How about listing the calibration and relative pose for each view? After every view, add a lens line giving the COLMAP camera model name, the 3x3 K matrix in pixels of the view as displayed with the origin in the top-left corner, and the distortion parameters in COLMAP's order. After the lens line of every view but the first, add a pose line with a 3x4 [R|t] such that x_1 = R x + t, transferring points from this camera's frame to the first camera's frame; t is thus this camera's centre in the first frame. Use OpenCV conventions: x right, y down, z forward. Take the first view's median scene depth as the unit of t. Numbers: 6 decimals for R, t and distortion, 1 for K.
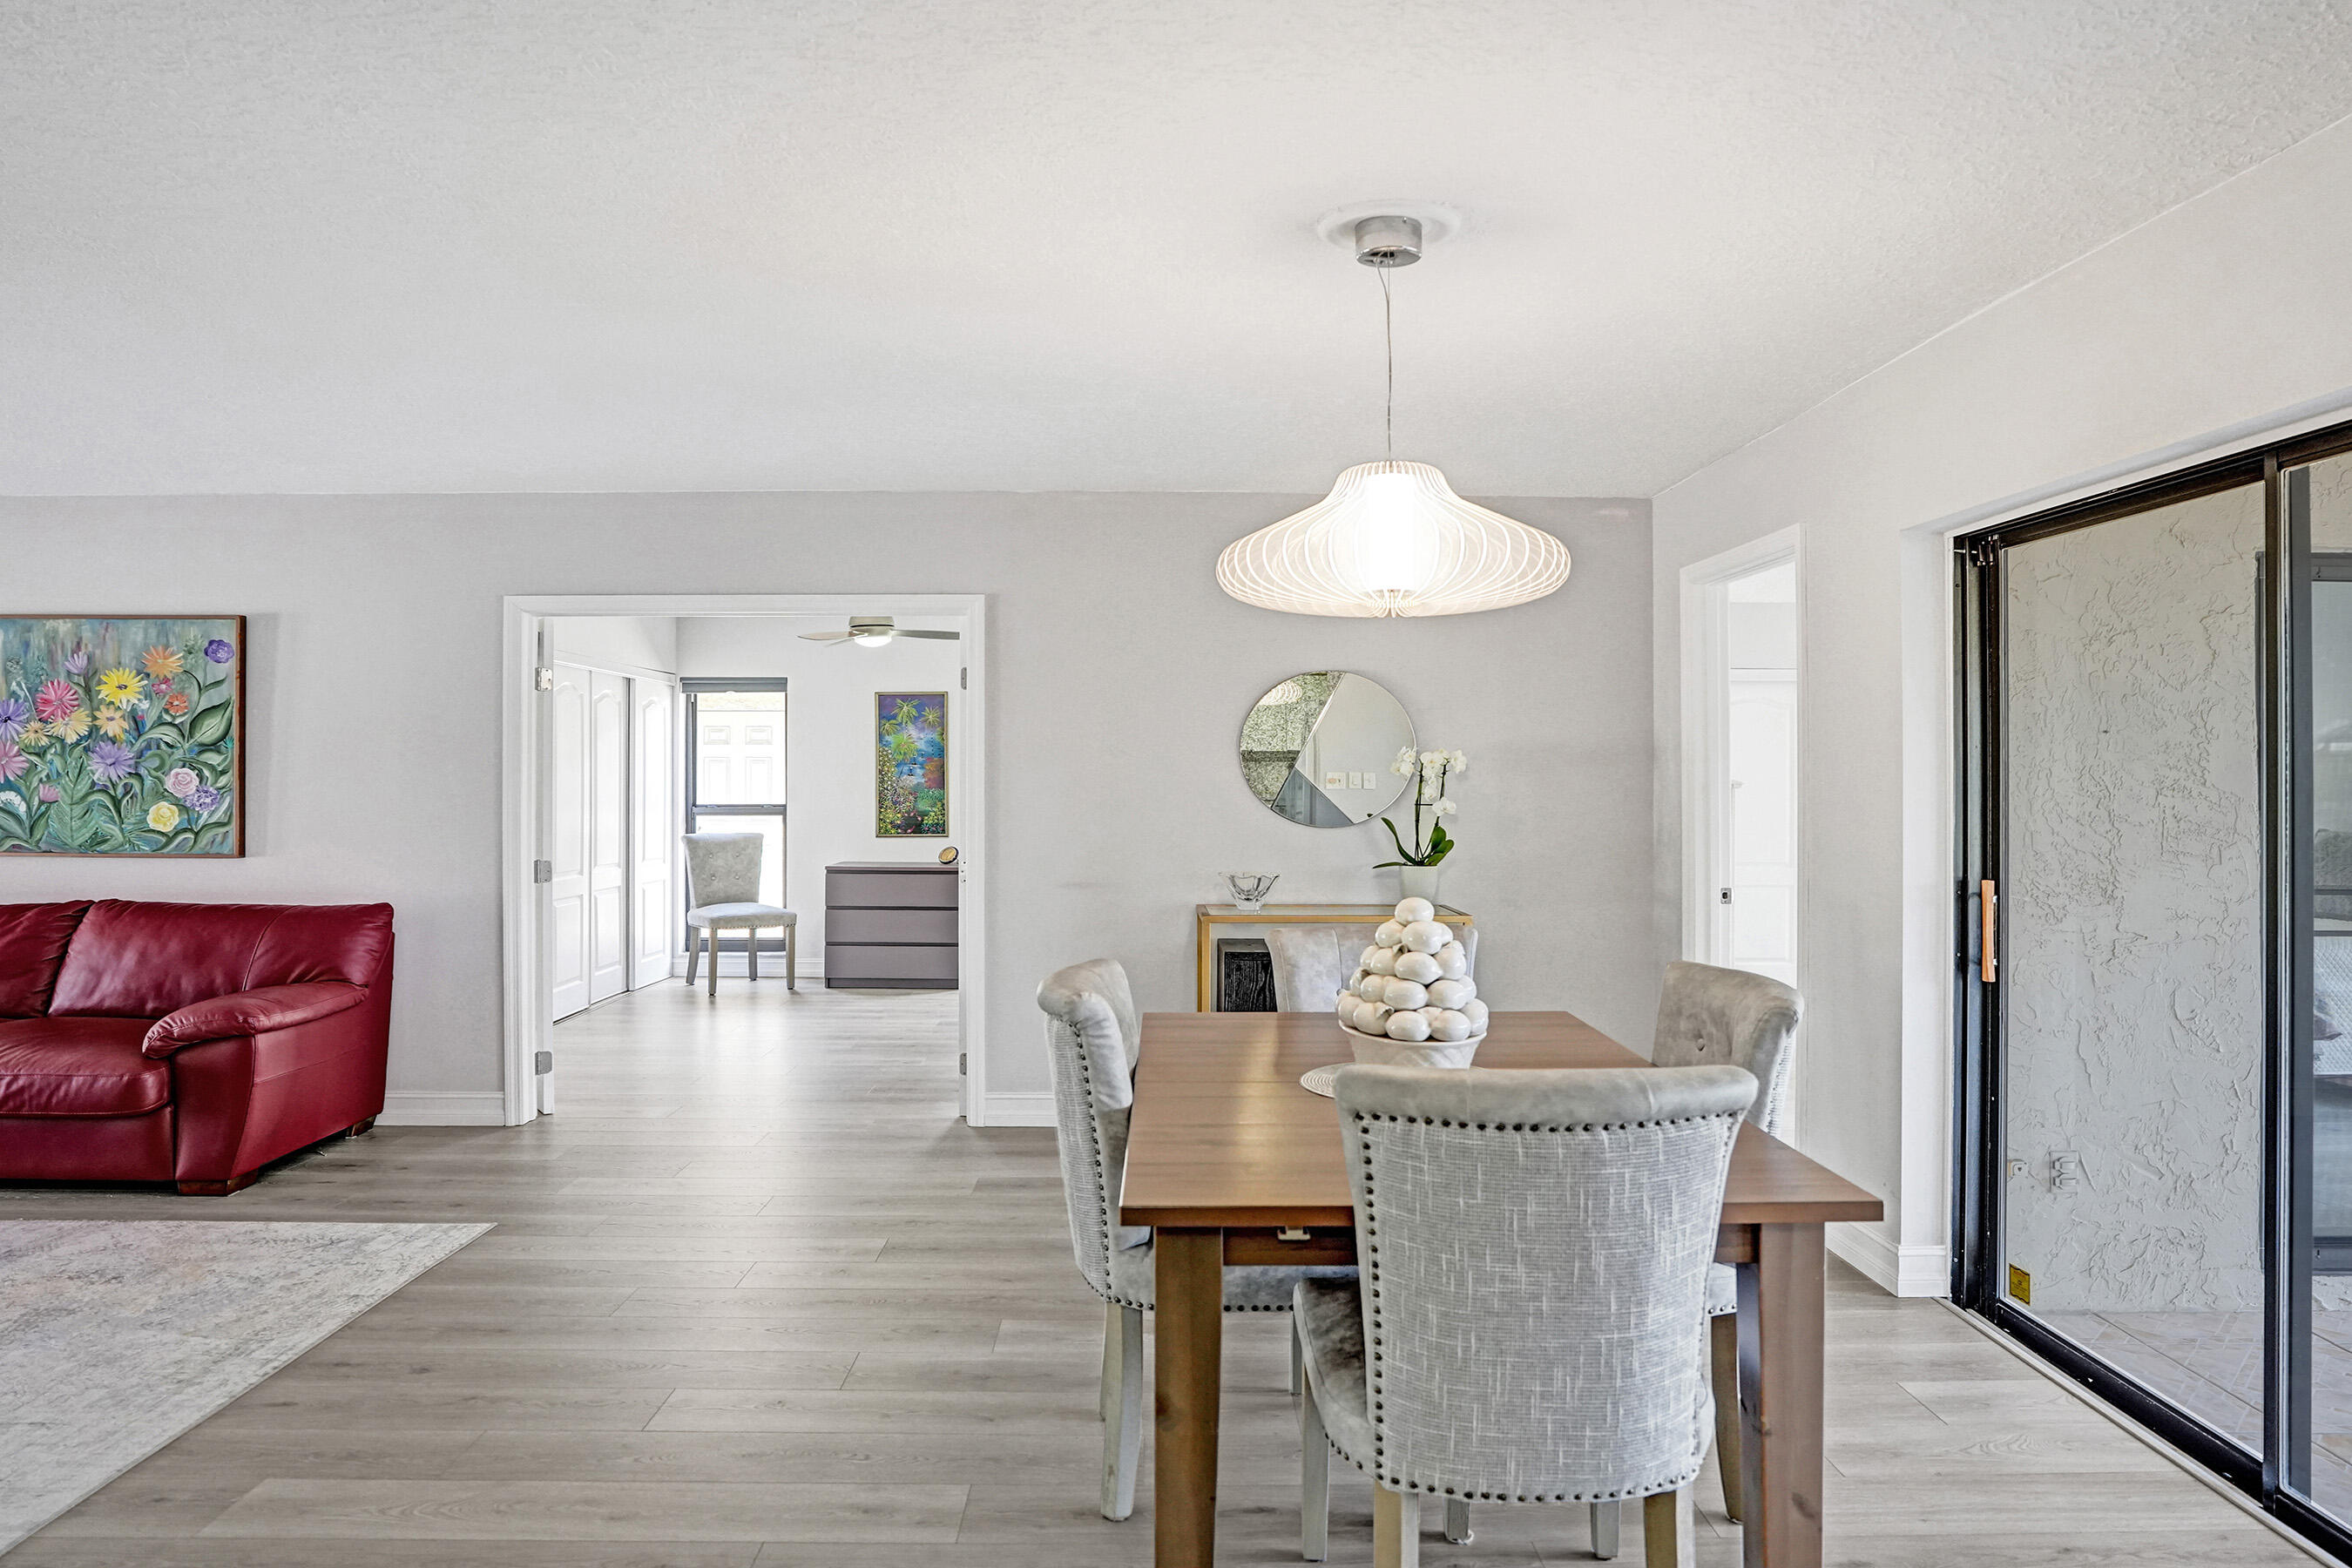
lens RADIAL K [[1464.5, 0, 1188.0], [0, 1464.5, 768.0], [0, 0, 1]] dist [-0.067625, 0.035557]
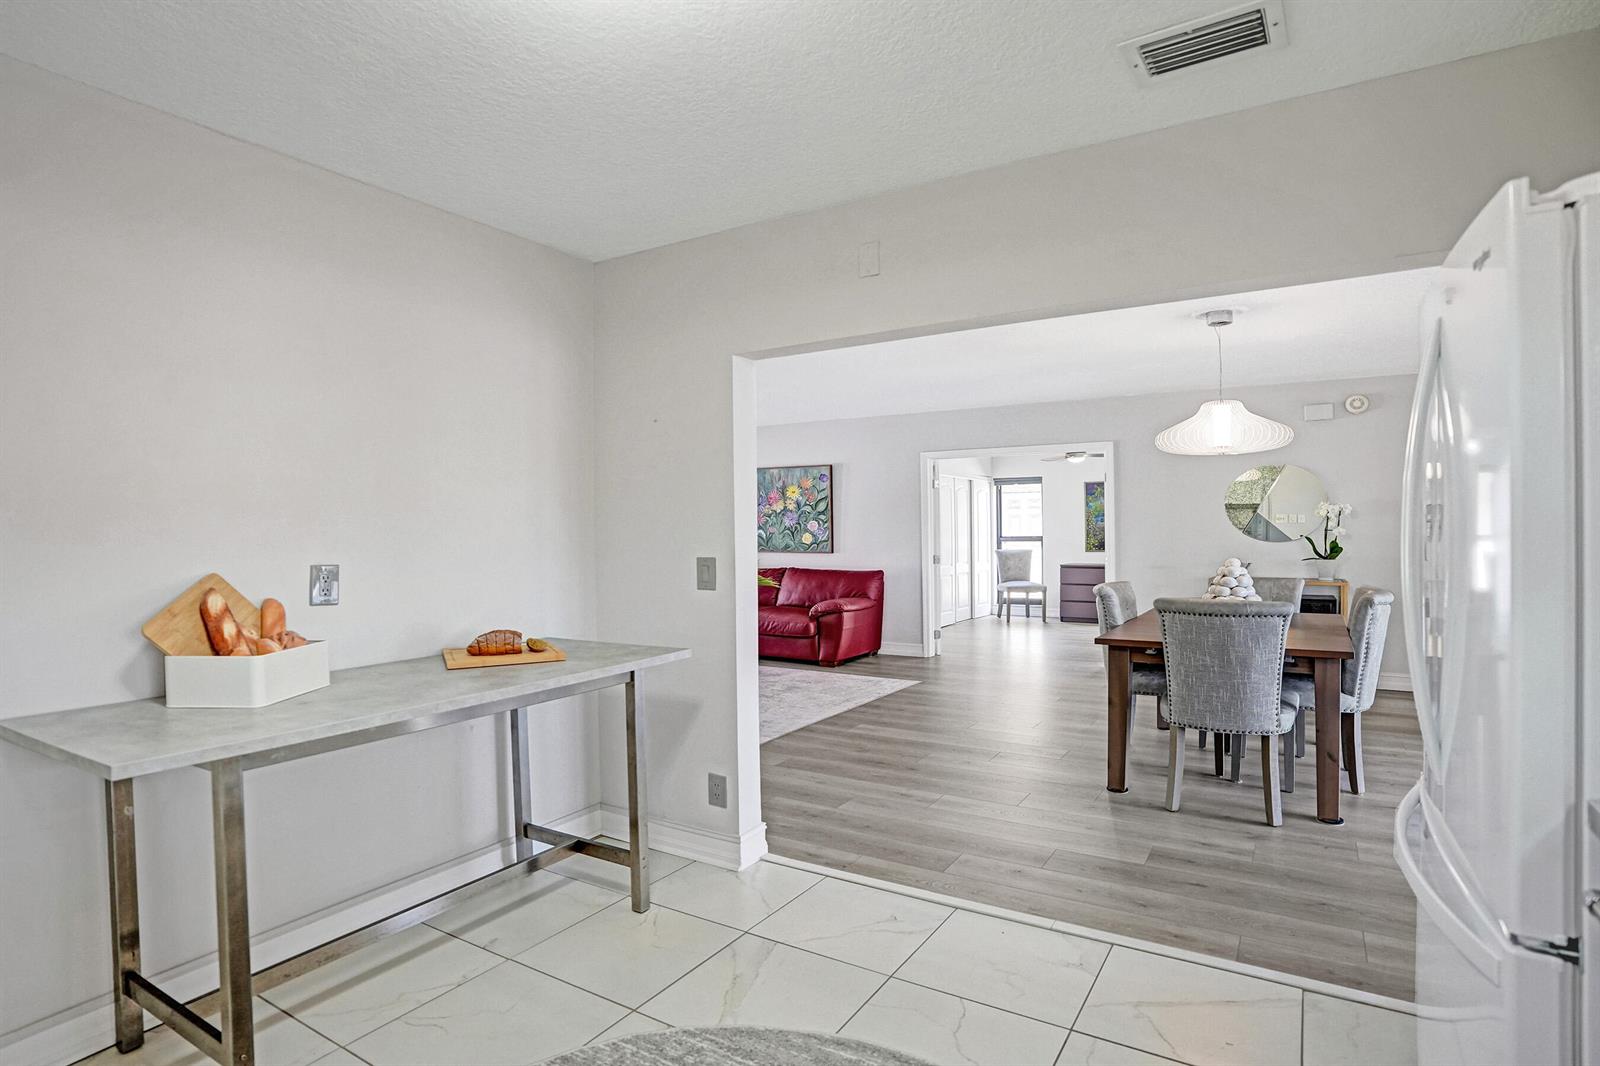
lens RADIAL K [[831.5, 0, 797.9], [0, 831.5, 532.1], [0, 0, 1]] dist [-0.084546, 0.038503]
pose [[0.835415, -0.006274, -0.549584, 0.170104], [0.012715, 0.999888, 0.007913, 0.009722], [0.549473, -0.013599, 0.835401, -0.393471]]
